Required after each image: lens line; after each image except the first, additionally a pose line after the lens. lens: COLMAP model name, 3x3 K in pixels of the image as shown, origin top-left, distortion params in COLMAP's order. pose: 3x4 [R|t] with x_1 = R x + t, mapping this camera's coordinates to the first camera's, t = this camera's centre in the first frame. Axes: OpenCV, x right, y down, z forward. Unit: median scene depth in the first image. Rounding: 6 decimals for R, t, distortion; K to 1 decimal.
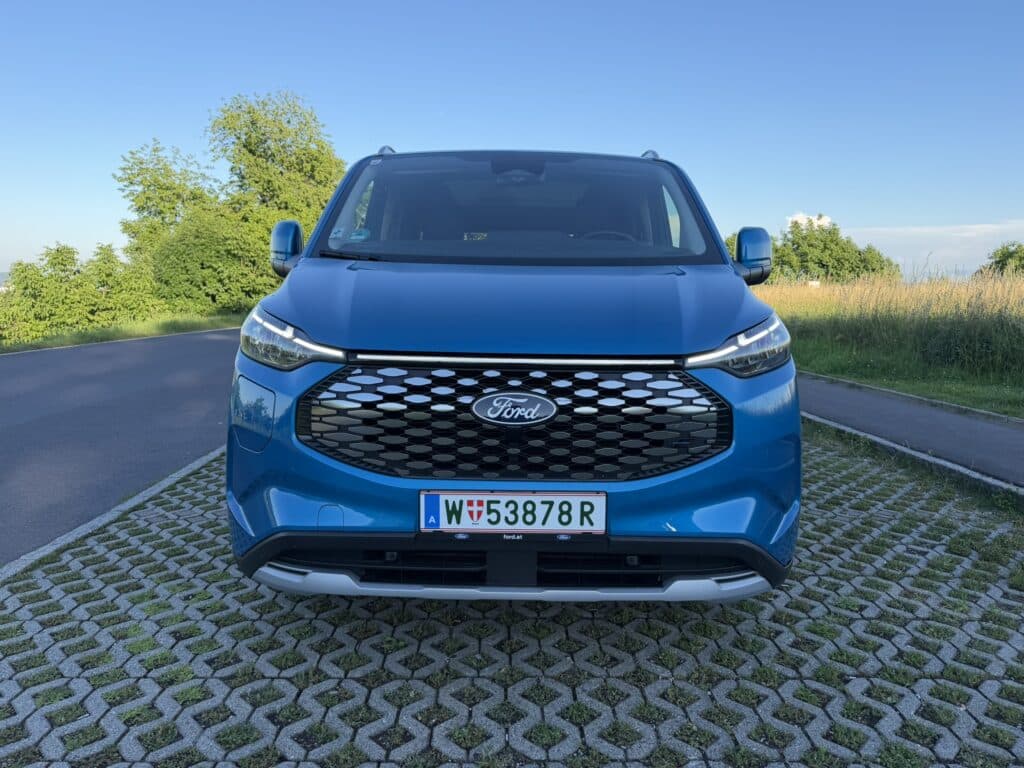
lens RADIAL K [[741.6, 0, 511.9], [0, 741.6, 379.8], [0, 0, 1]] dist [0.049220, -0.003718]
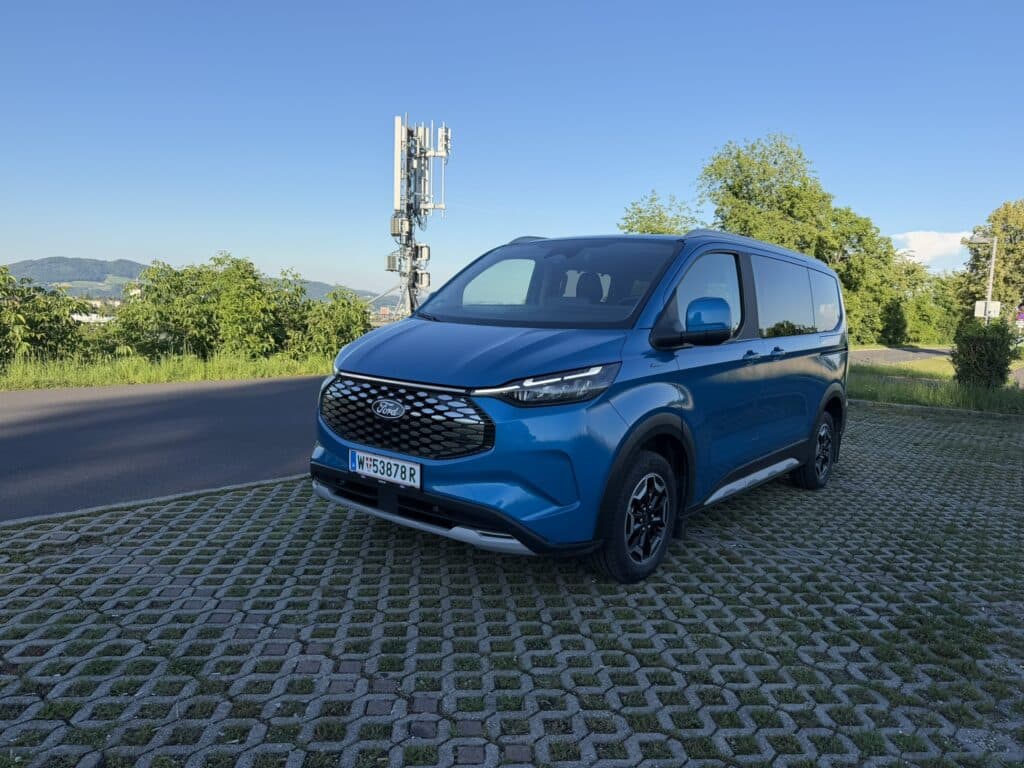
lens RADIAL K [[741.6, 0, 513.5], [0, 741.6, 387.0], [0, 0, 1]] dist [0.049220, -0.003718]
pose [[0.791734, 0.087196, -0.604611, 1.287425], [-0.107622, 0.994189, 0.002451, -0.048815], [0.601311, 0.063128, 0.796517, -0.226089]]
